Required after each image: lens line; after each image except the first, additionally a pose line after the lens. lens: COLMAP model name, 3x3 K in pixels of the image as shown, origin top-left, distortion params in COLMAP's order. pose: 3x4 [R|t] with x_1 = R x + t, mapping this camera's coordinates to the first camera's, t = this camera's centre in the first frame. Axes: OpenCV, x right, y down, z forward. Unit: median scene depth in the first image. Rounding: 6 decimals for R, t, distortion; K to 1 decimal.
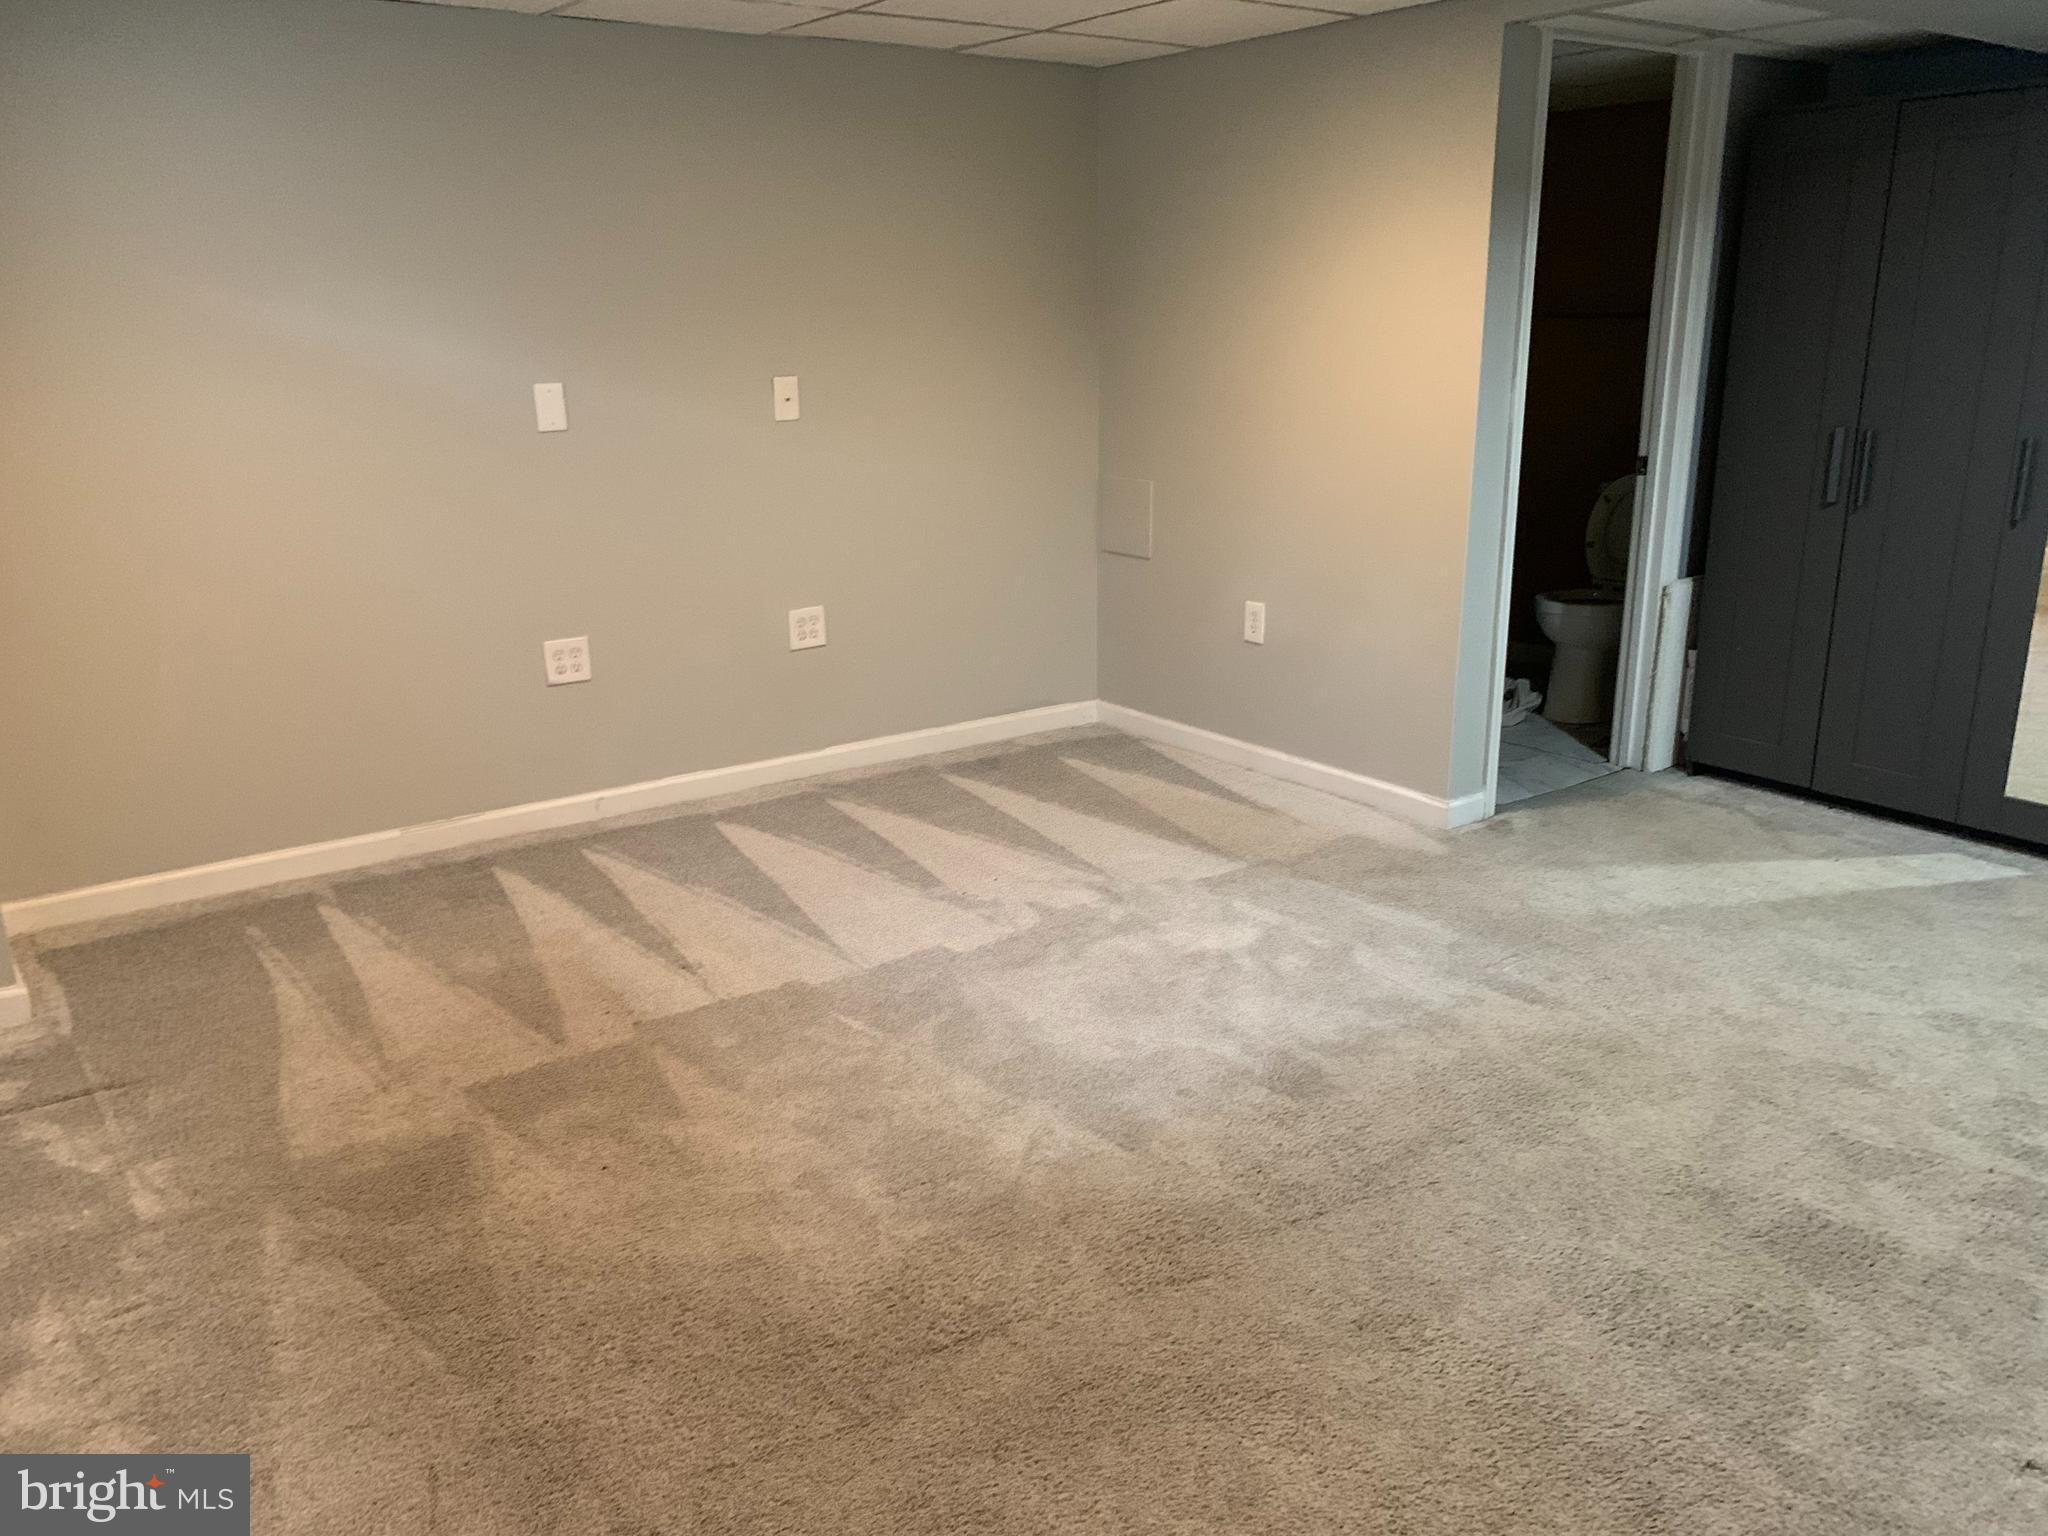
lens RADIAL K [[1565.1, 0, 1014.7], [0, 1565.1, 772.4], [0, 0, 1]] dist [0.035014, -0.050521]
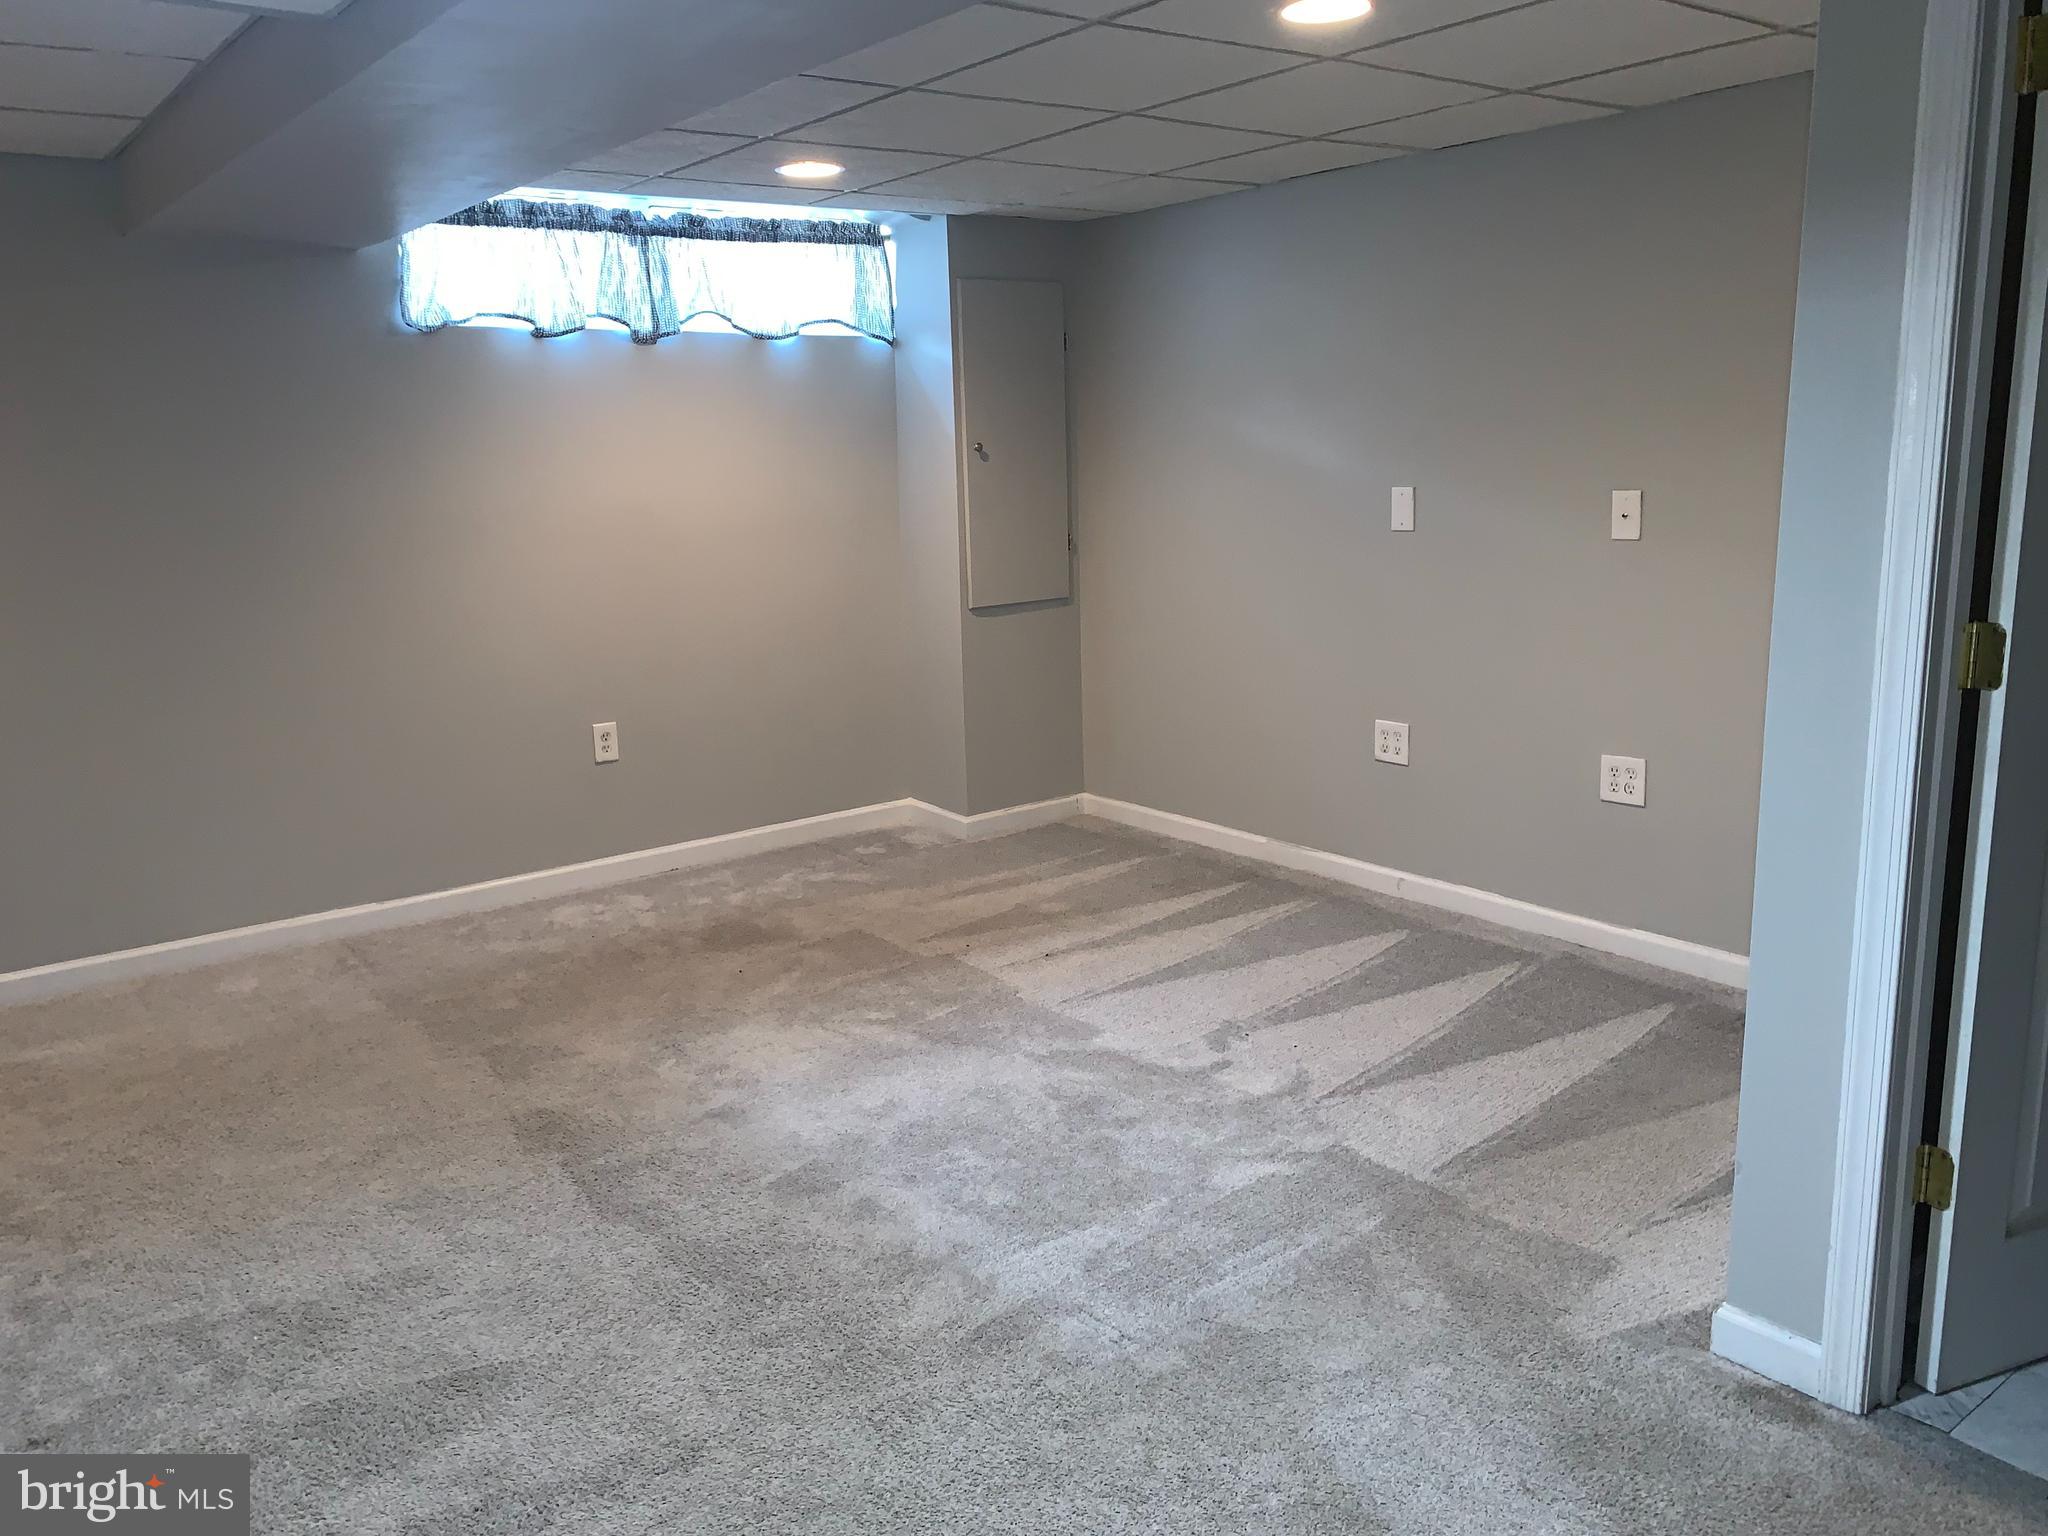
lens RADIAL K [[1565.1, 0, 1012.1], [0, 1565.1, 759.1], [0, 0, 1]] dist [0.035014, -0.050521]
pose [[0.011022, 0.202732, -0.979172, 0.803289], [-0.261619, 0.945707, 0.192858, -0.209311], [0.965108, 0.254045, 0.063463, 0.720502]]
